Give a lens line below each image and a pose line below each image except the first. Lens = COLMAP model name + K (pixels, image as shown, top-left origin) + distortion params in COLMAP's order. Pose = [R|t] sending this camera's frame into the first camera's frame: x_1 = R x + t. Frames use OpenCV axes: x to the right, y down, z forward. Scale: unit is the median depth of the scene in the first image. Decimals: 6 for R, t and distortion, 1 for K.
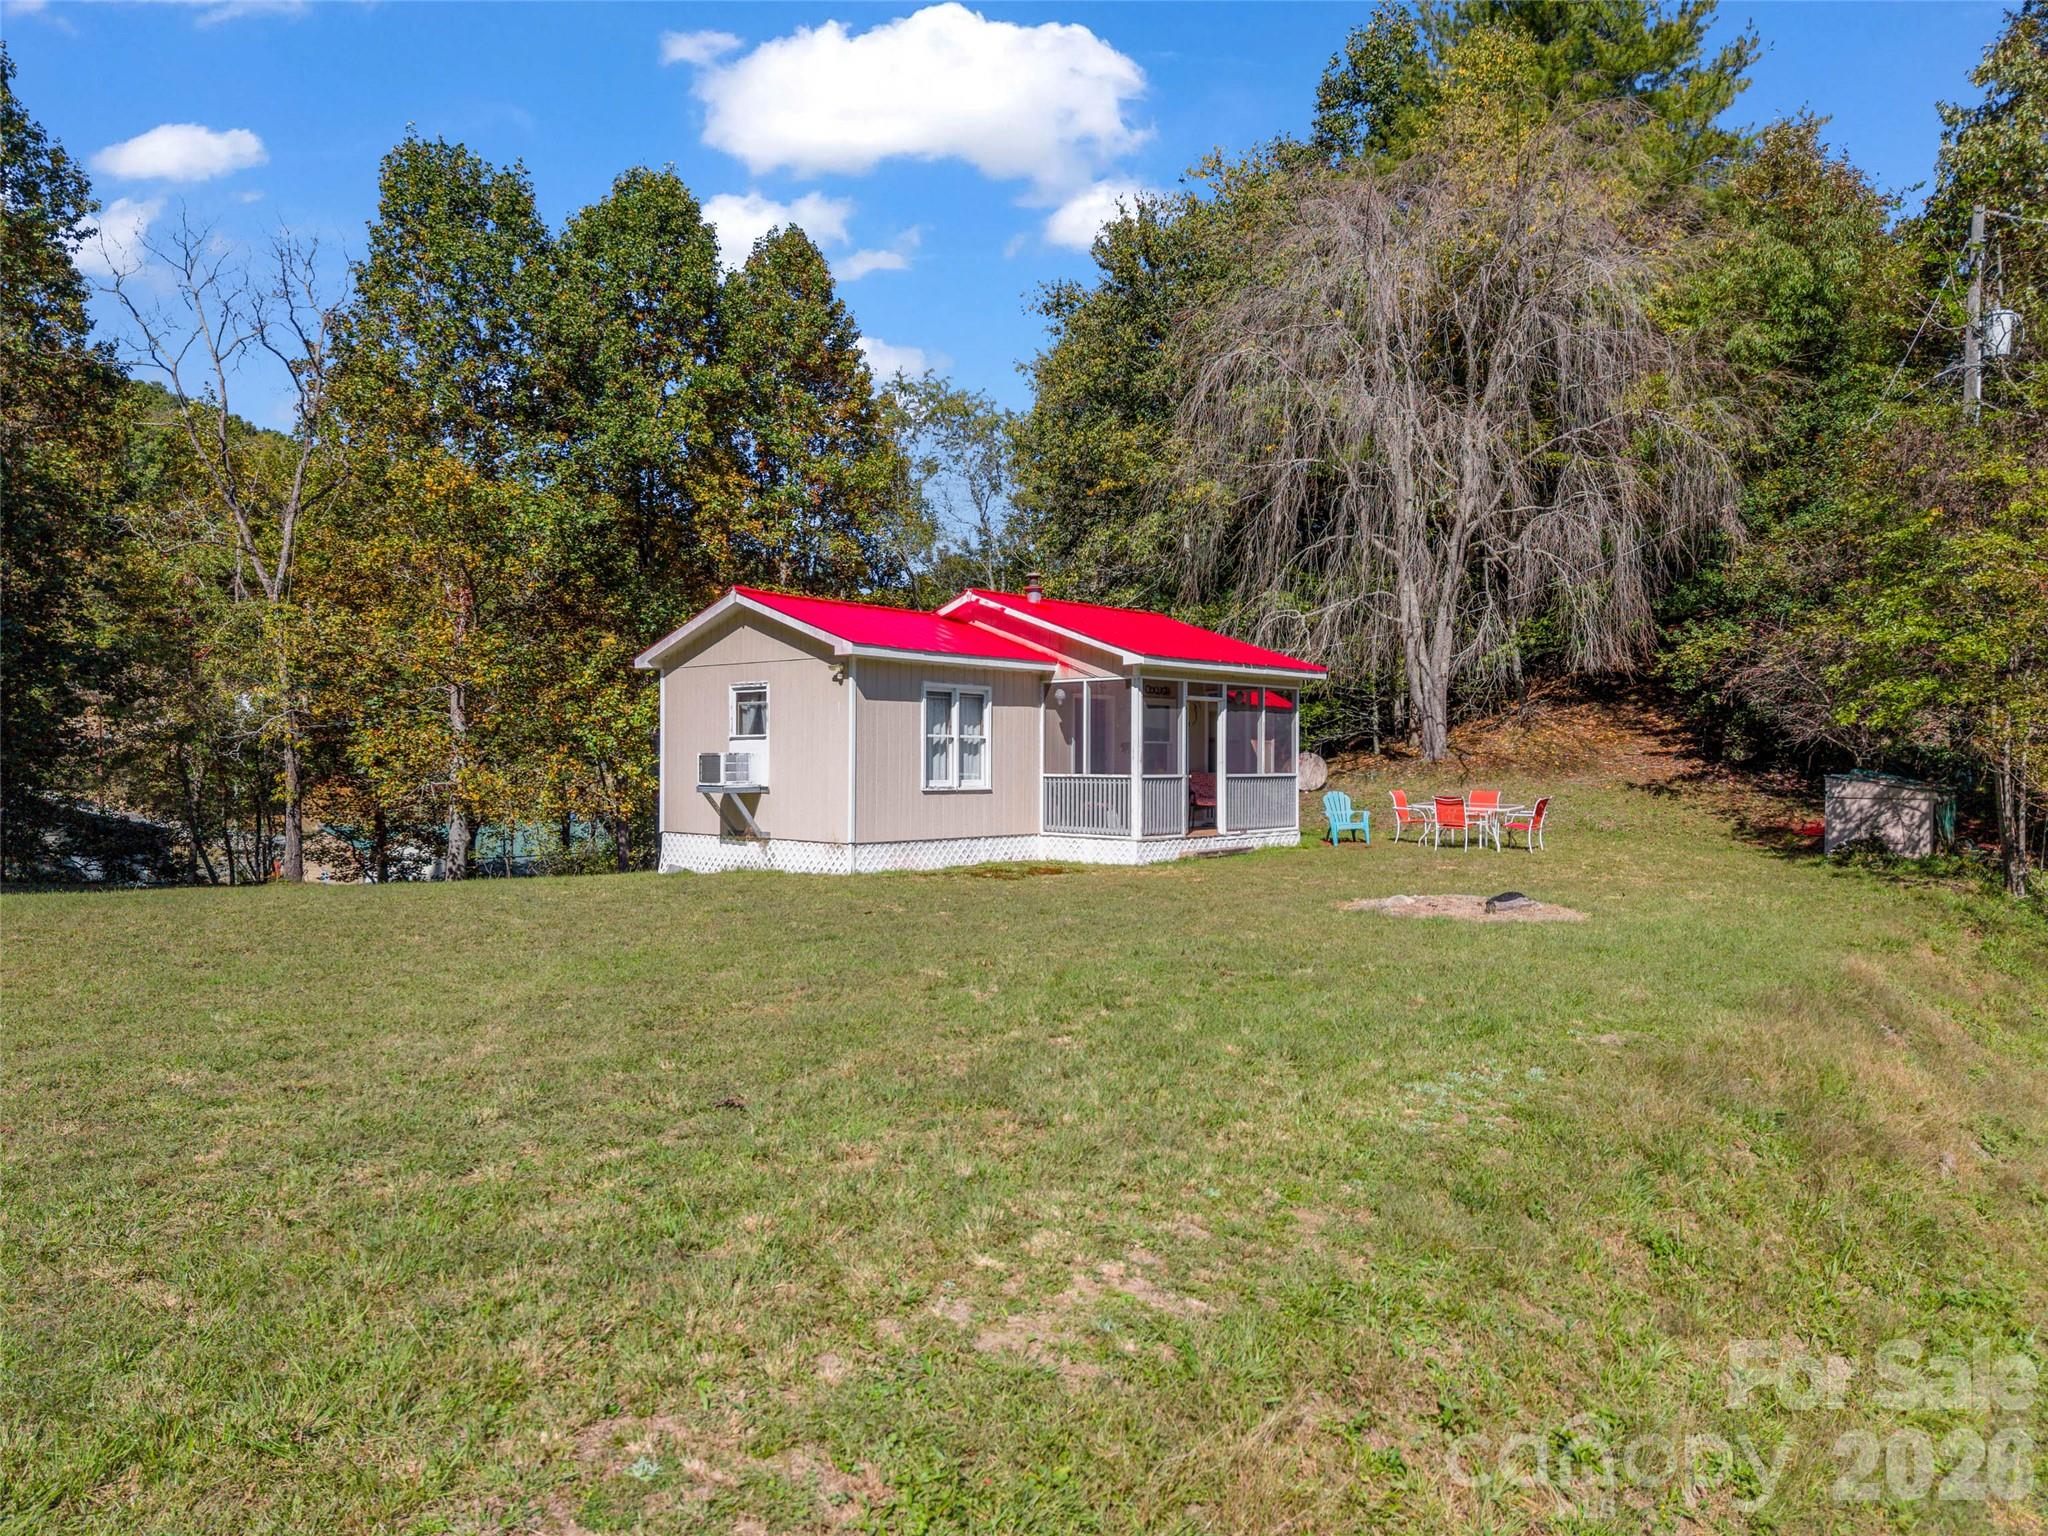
lens RADIAL K [[1379.7, 0, 1024.0], [0, 1379.7, 768.0], [0, 0, 1]] dist [0.037900, -0.036419]
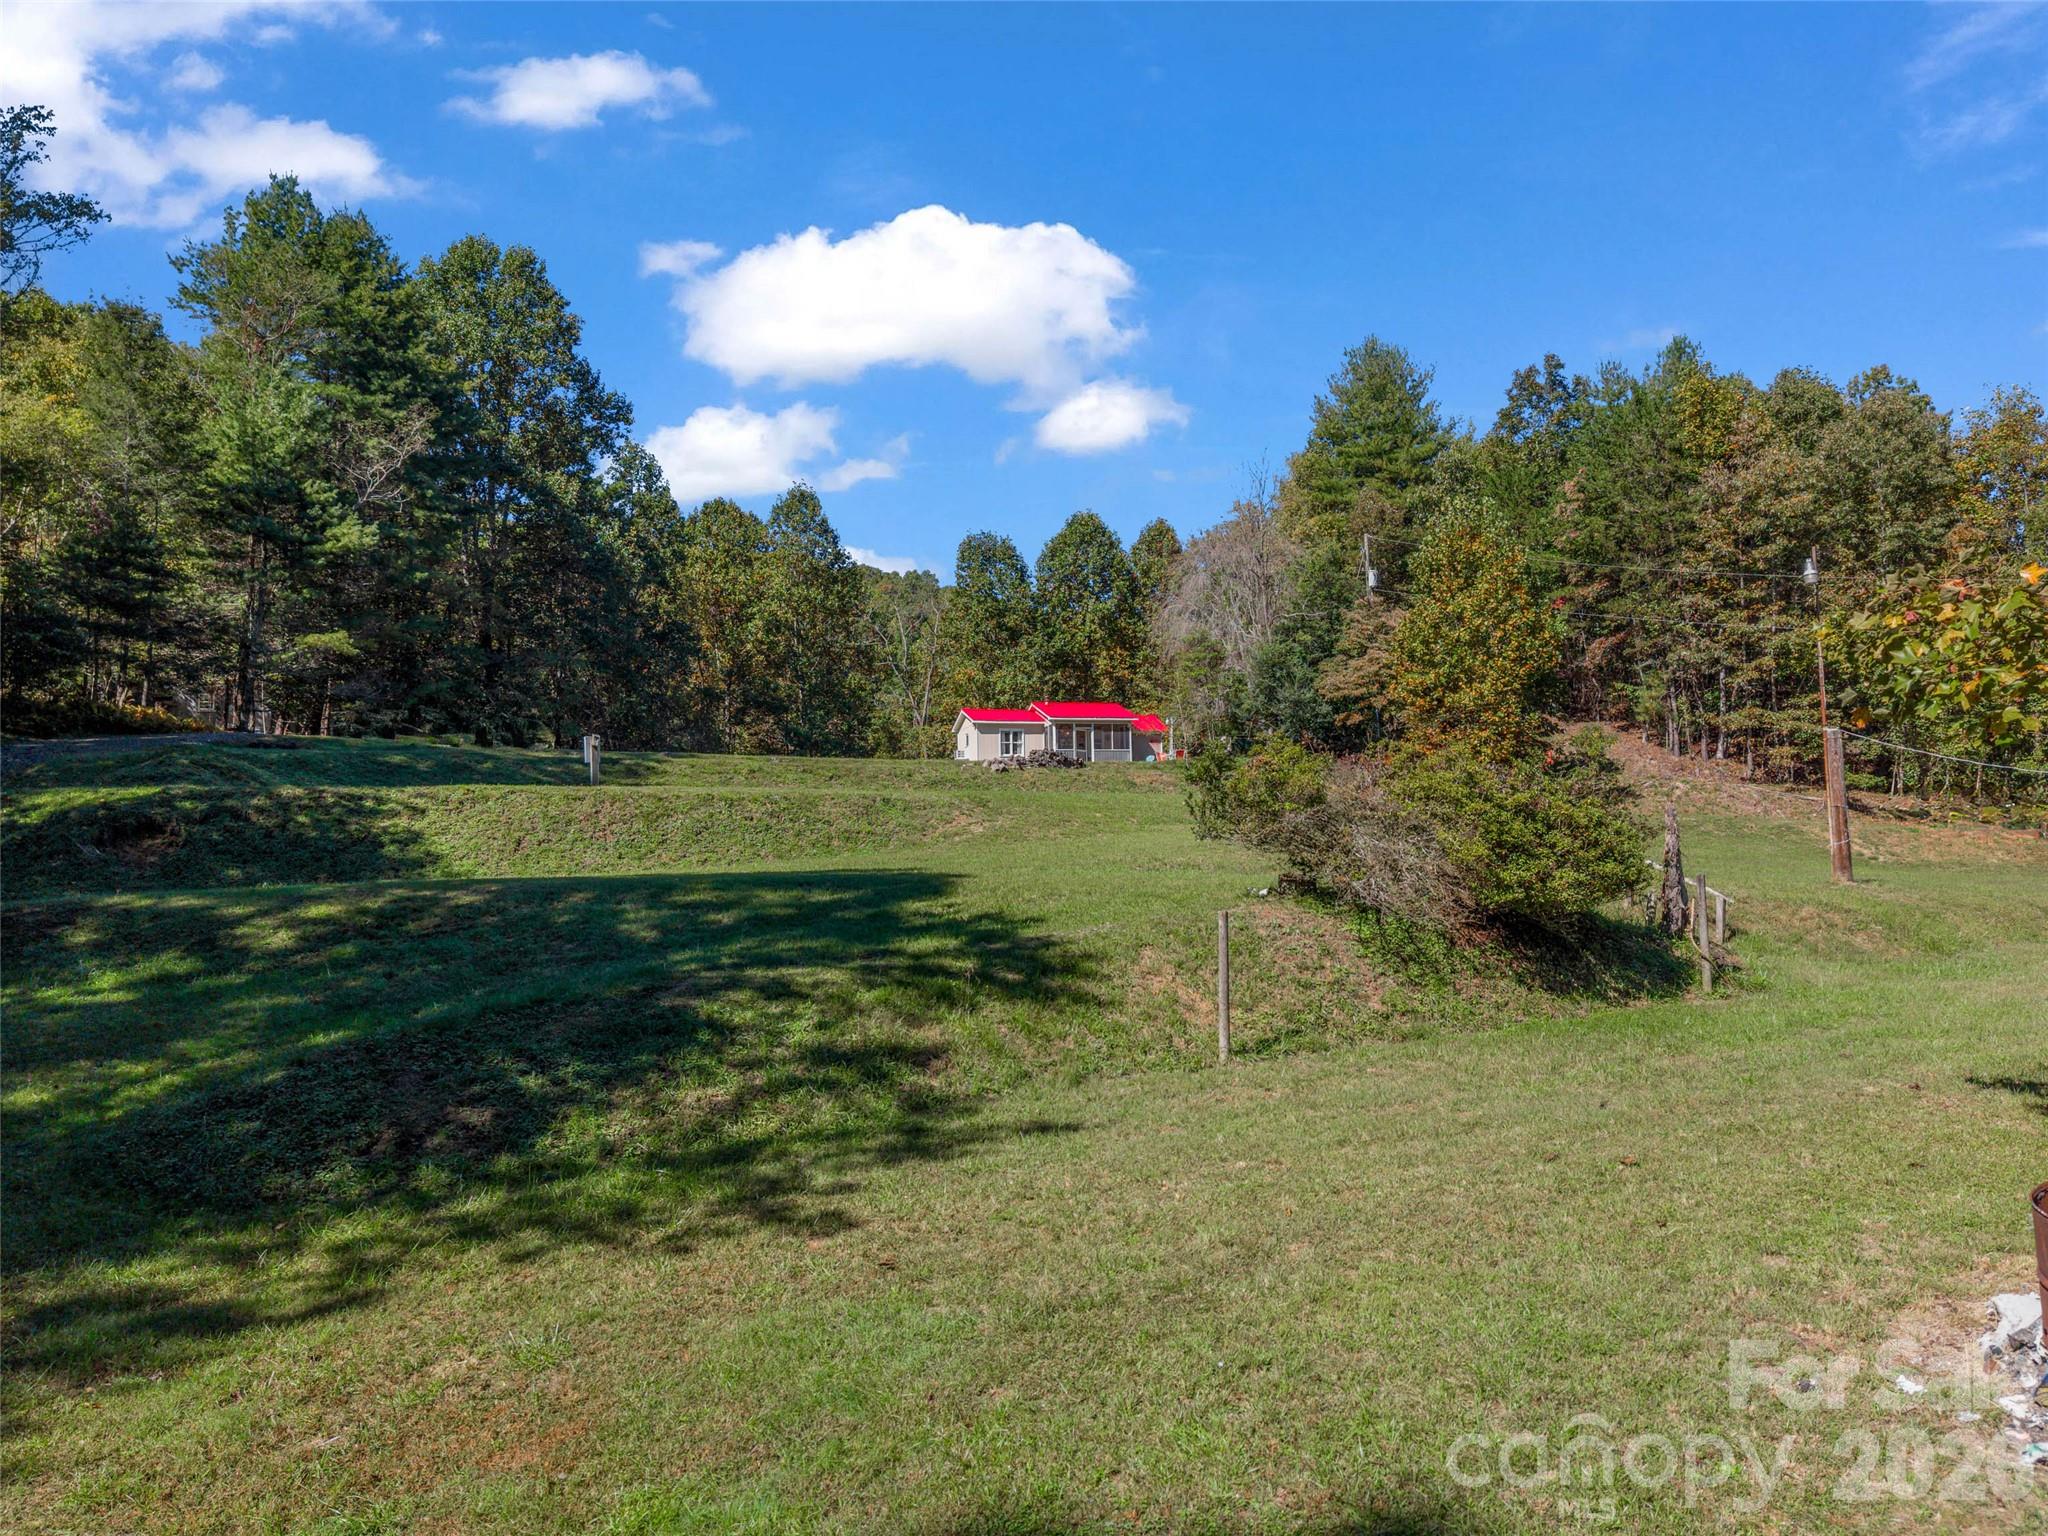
lens RADIAL K [[1387.0, 0, 1025.9], [0, 1387.0, 763.9], [0, 0, 1]] dist [0.049448, -0.052471]
pose [[0.853310, -0.065830, -0.517232, 1.859243], [0.023290, 0.995820, -0.088318, 0.357876], [0.520884, 0.063316, 0.851276, -2.113207]]
